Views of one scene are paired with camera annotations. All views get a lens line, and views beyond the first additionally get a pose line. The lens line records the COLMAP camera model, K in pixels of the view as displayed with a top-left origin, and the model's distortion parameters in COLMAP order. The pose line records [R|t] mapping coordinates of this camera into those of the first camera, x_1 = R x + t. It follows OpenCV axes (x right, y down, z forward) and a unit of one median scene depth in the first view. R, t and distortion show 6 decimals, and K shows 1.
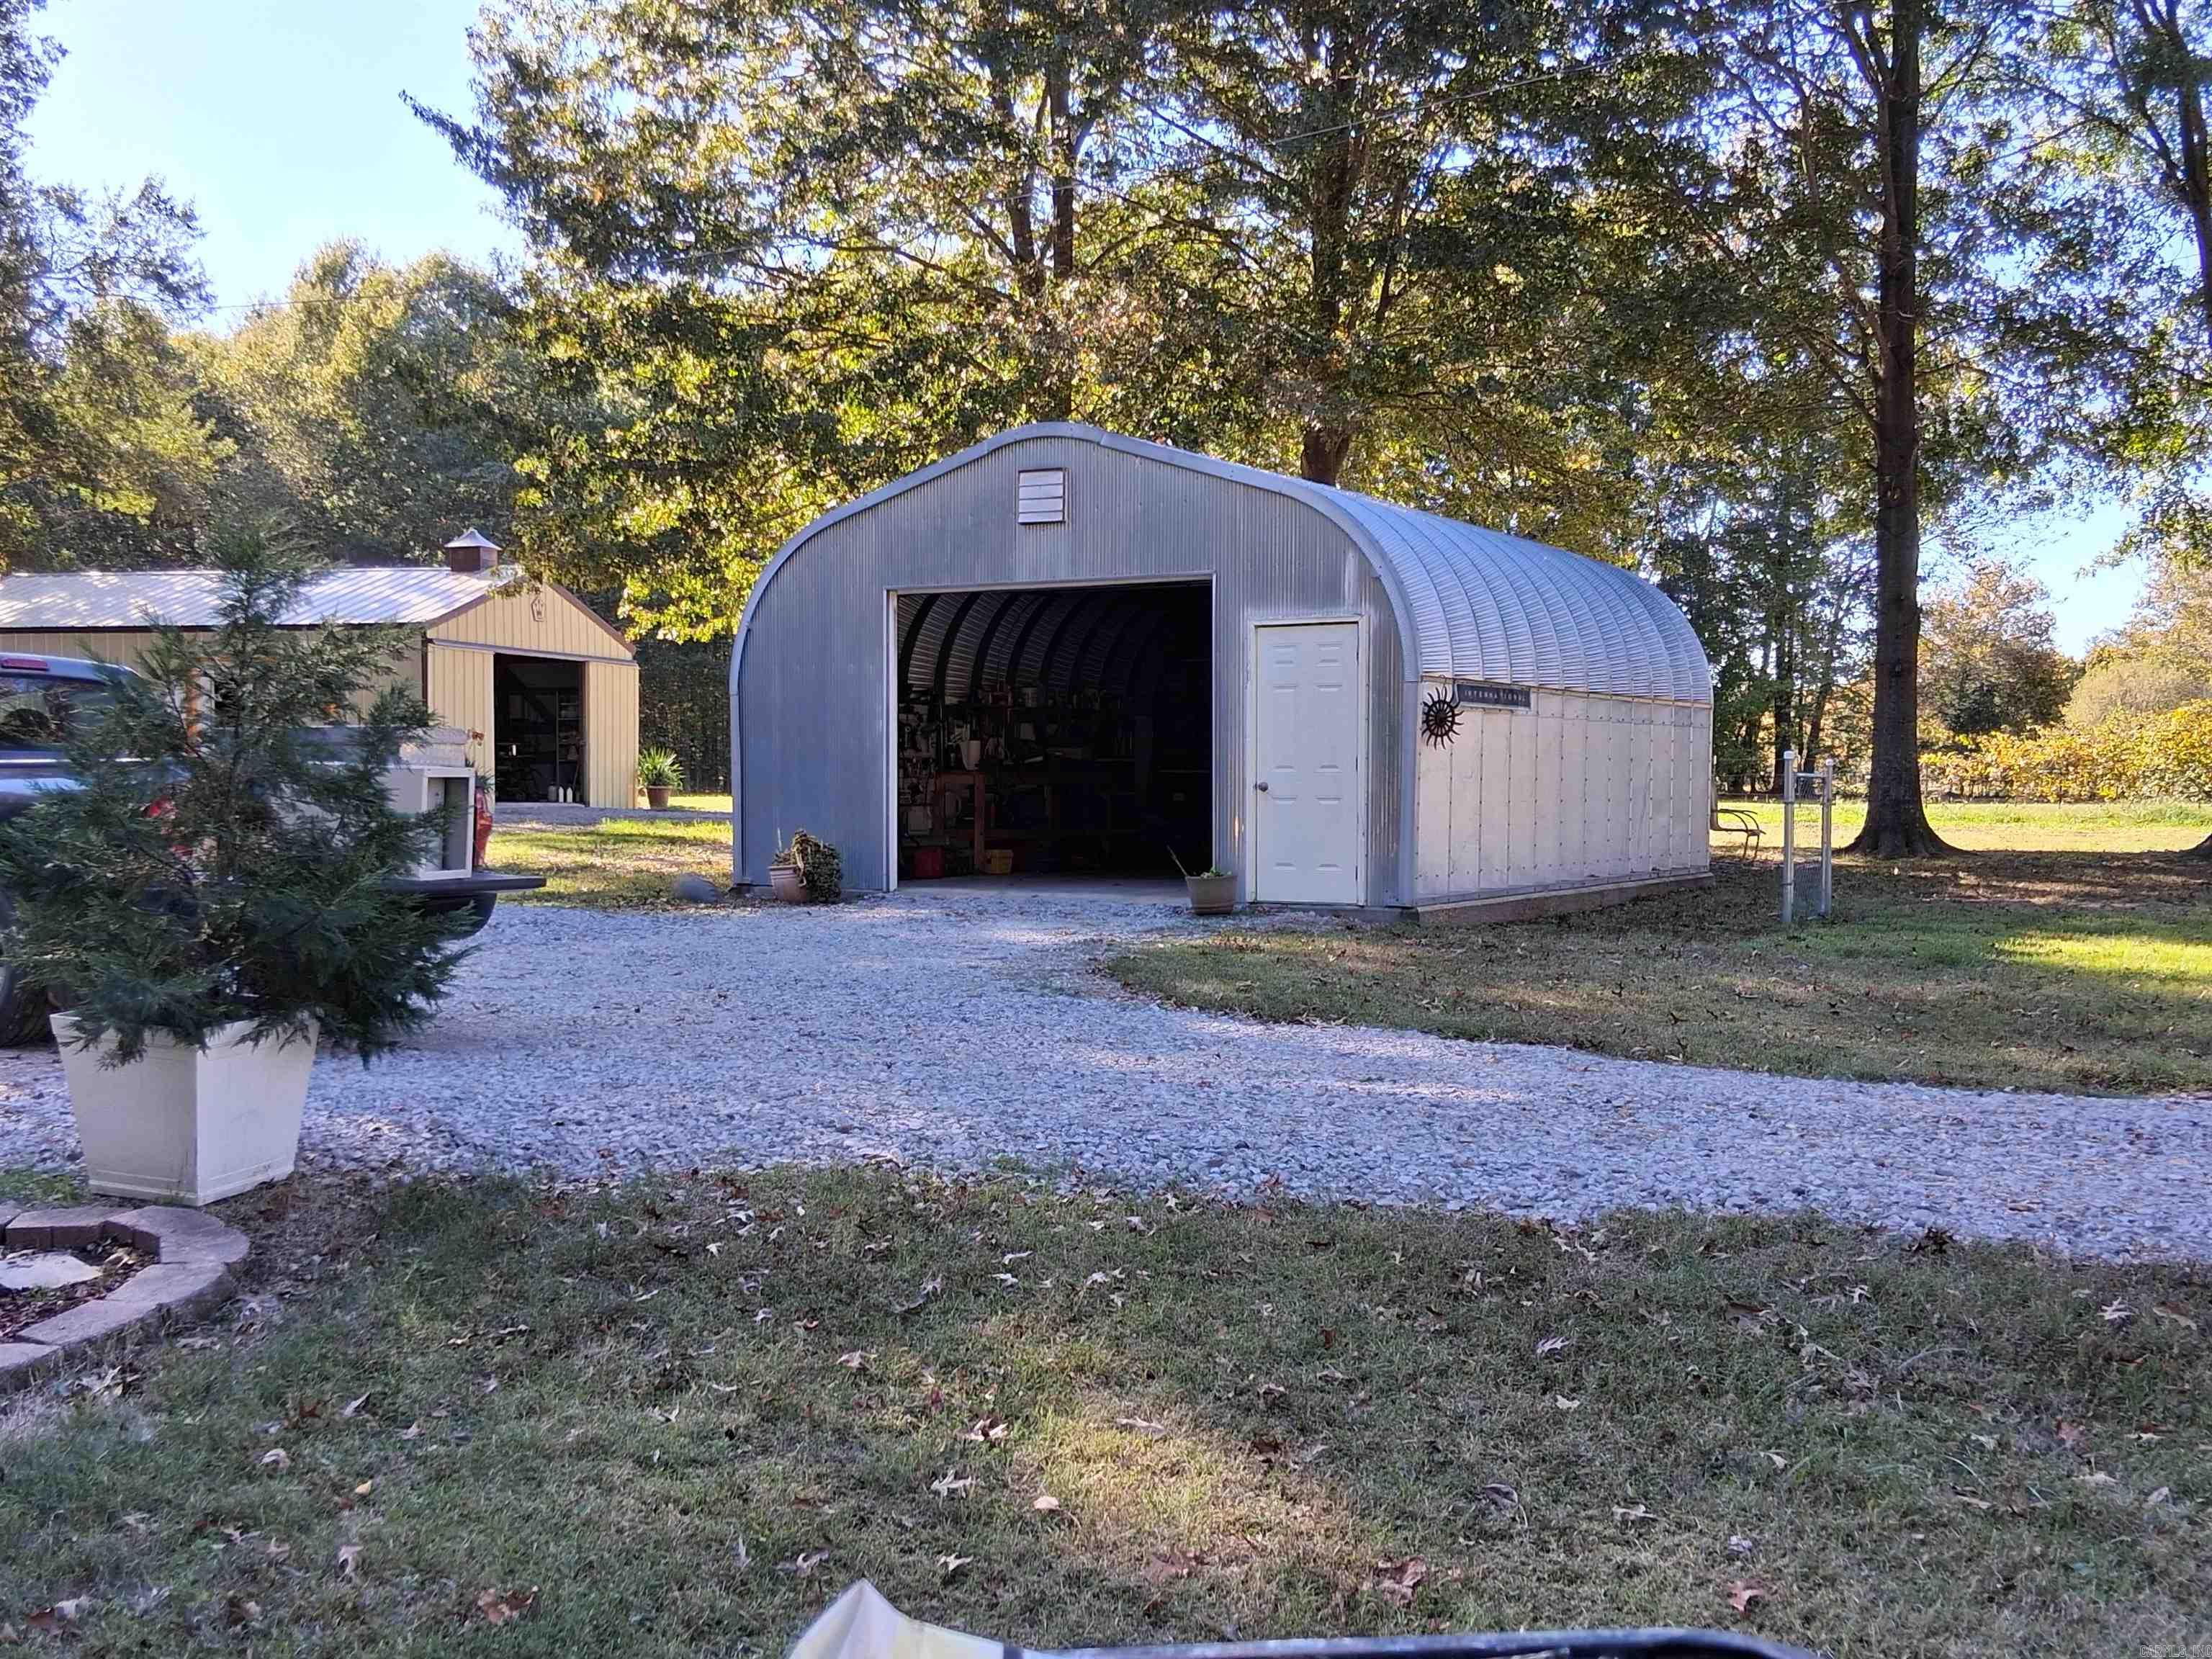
lens RADIAL K [[1670.6, 0, 1101.2], [0, 1670.6, 825.5], [0, 0, 1]] dist [-0.001851, 0.001547]
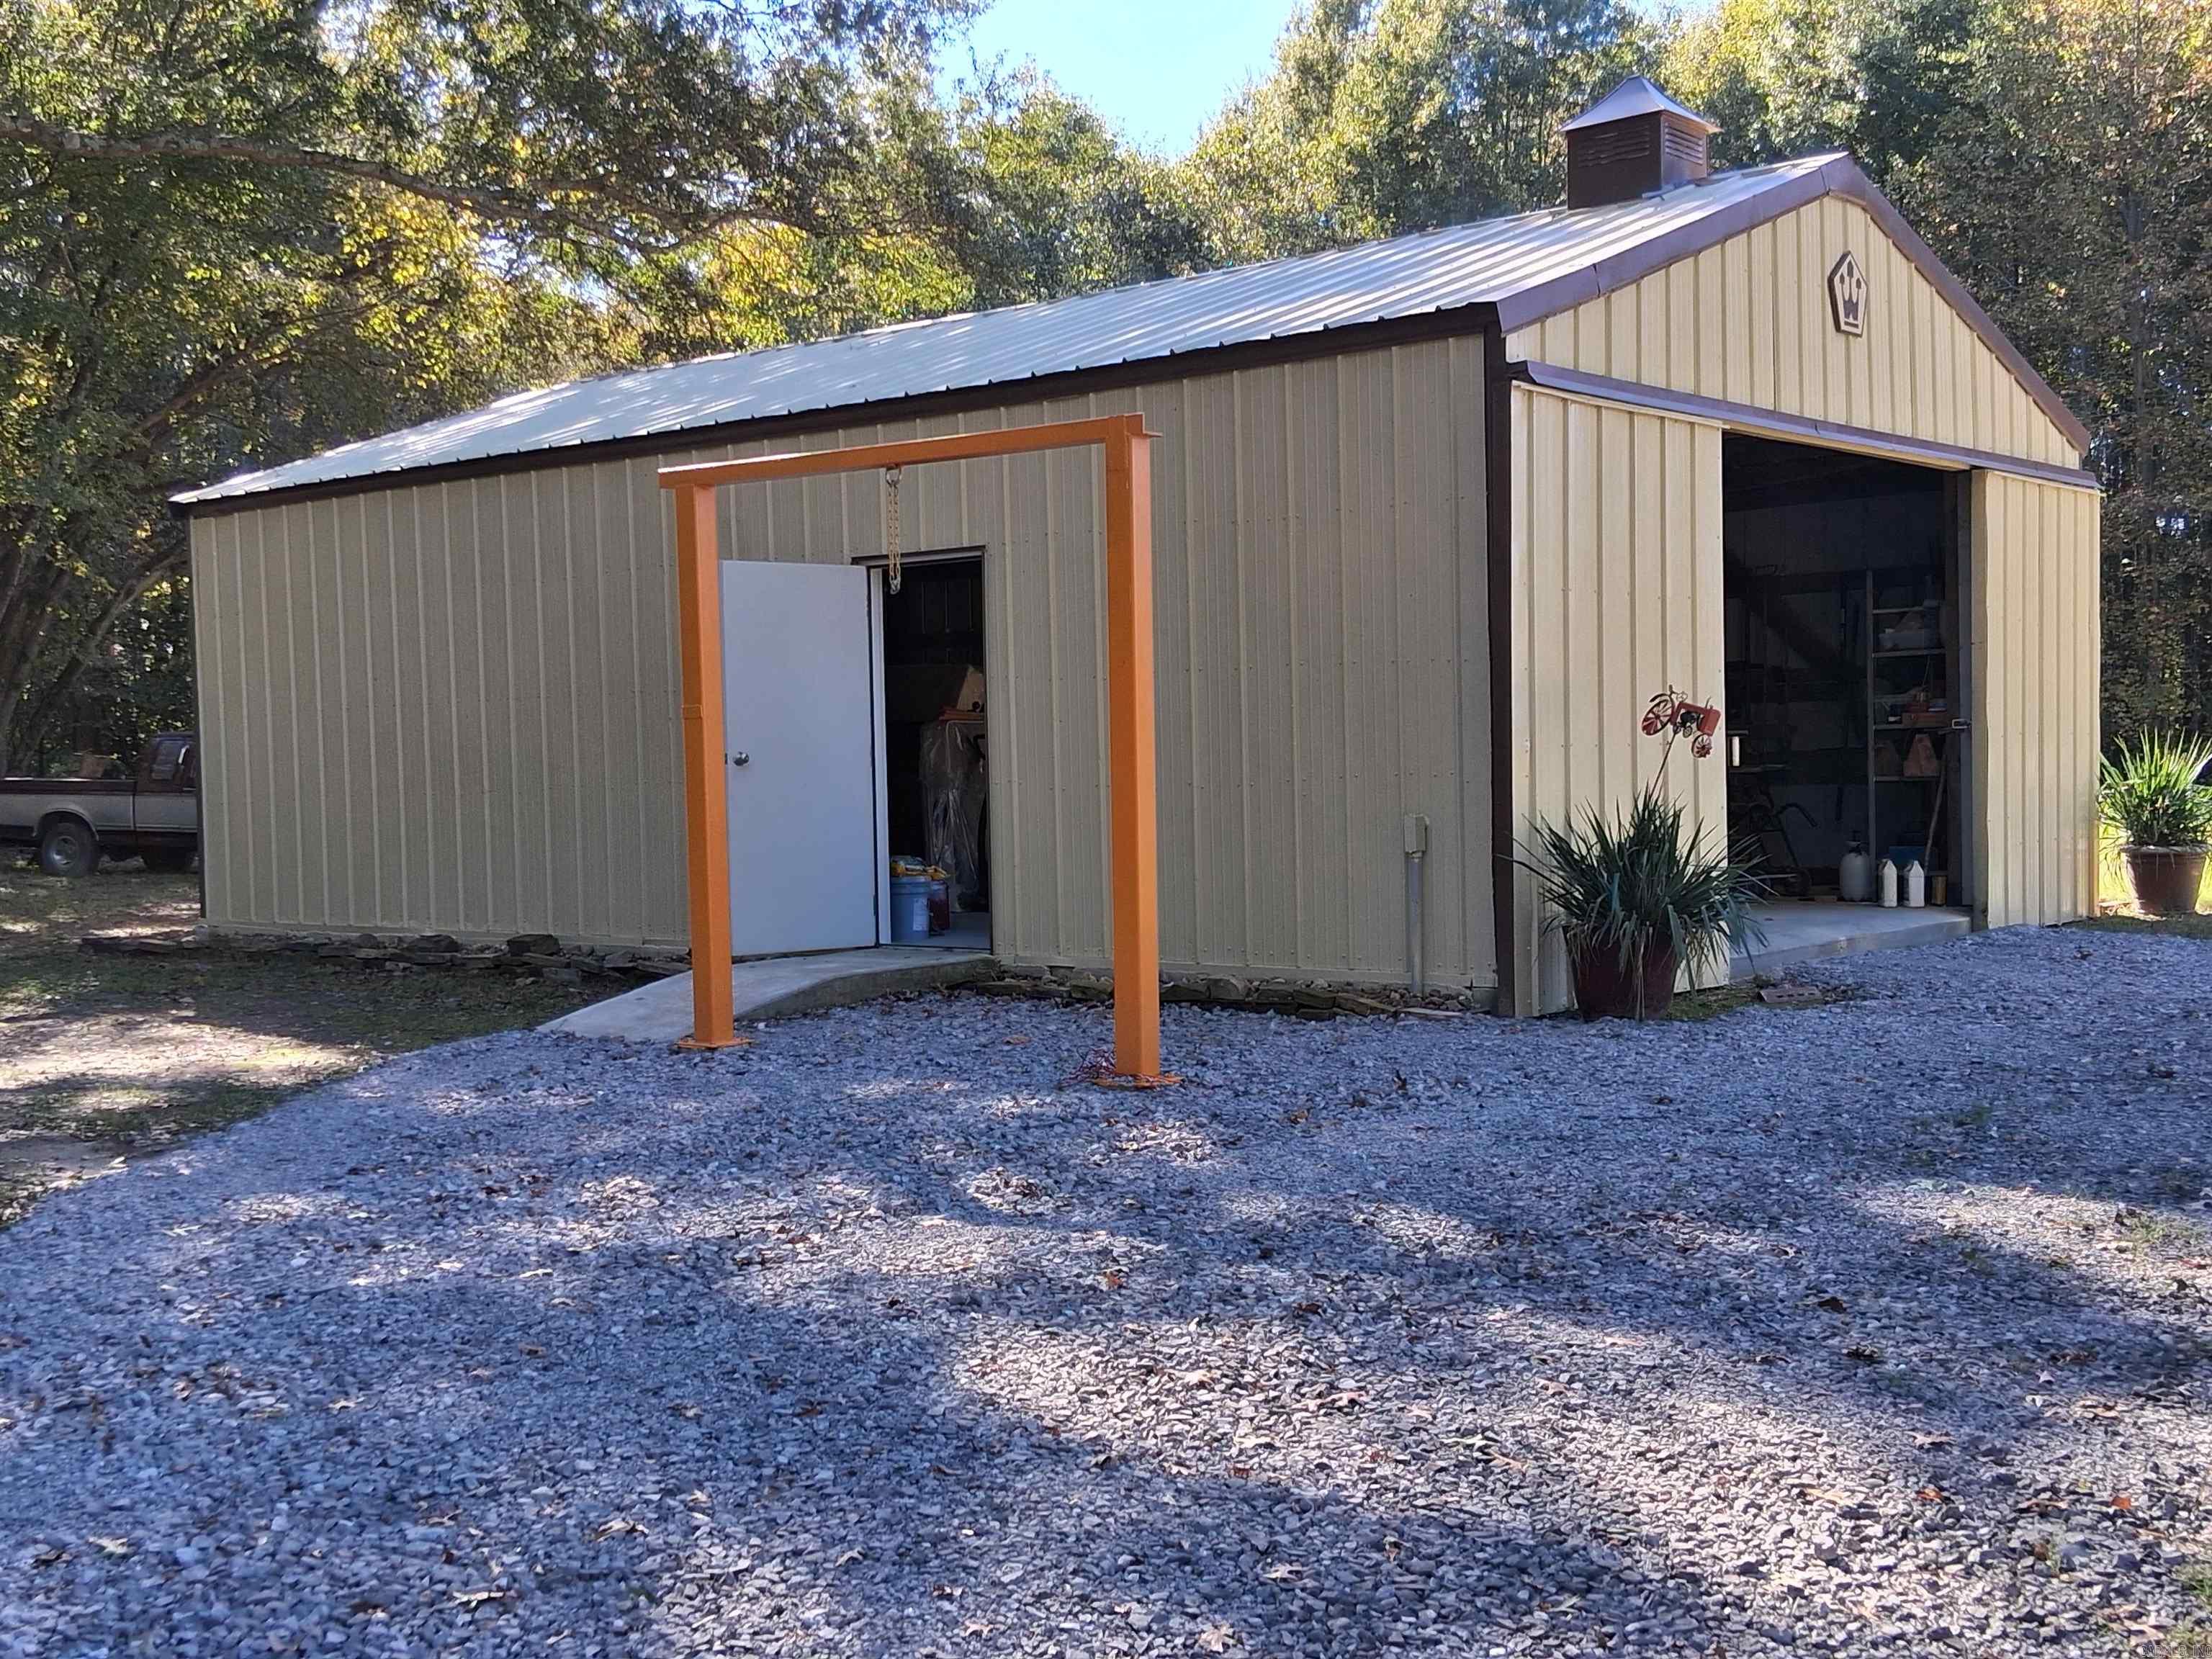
lens RADIAL K [[1670.6, 0, 1104.6], [0, 1670.6, 828.7], [0, 0, 1]] dist [-0.001851, 0.001547]
pose [[0.825631, 0.000739, -0.564210, -0.259020], [0.007728, 0.999891, 0.012620, -0.033392], [0.564157, -0.014779, 0.825535, 0.627202]]
